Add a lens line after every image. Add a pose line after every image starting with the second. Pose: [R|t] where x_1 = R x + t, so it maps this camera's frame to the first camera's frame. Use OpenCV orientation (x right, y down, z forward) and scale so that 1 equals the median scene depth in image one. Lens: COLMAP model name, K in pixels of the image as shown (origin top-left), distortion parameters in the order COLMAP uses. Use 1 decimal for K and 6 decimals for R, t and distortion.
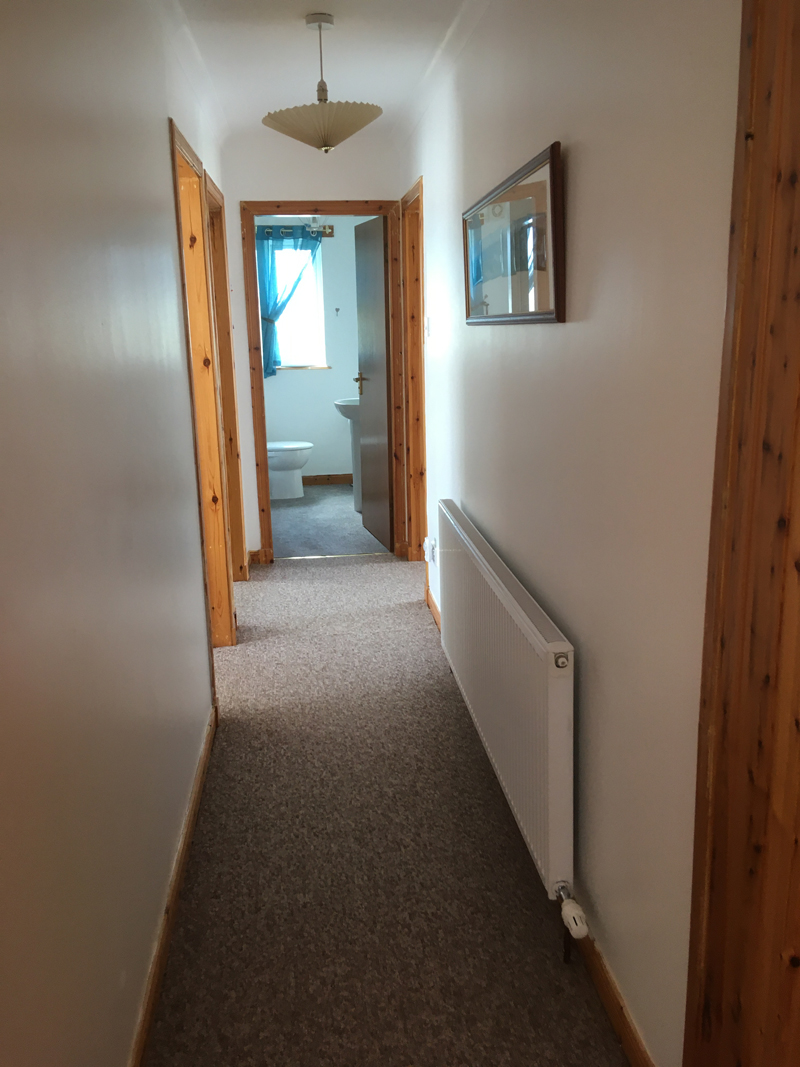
lens RADIAL K [[894.1, 0, 400.0], [0, 894.1, 533.5], [0, 0, 1]] dist [0.092389, 0.000752]
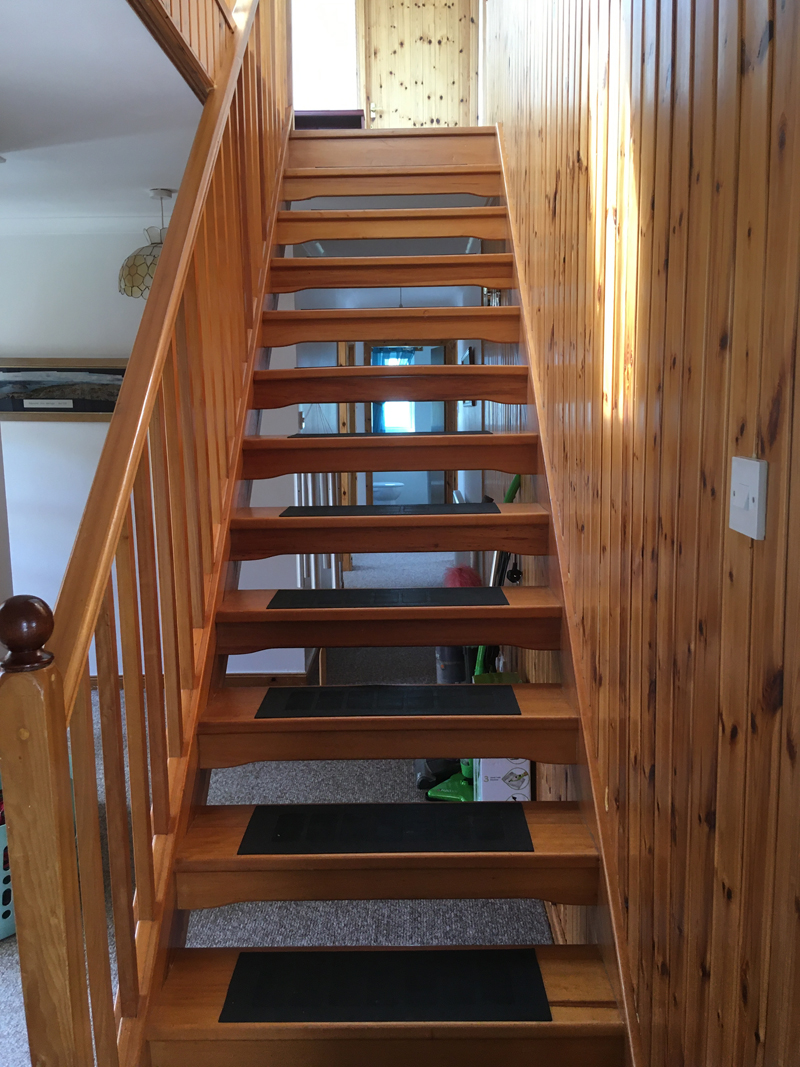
lens RADIAL K [[894.1, 0, 400.0], [0, 894.1, 533.5], [0, 0, 1]] dist [0.092389, 0.000752]
pose [[0.992656, 0.037612, -0.114972, 0.077586], [-0.047275, 0.995468, -0.082510, 0.114049], [0.111347, 0.087340, 0.989936, -0.505885]]
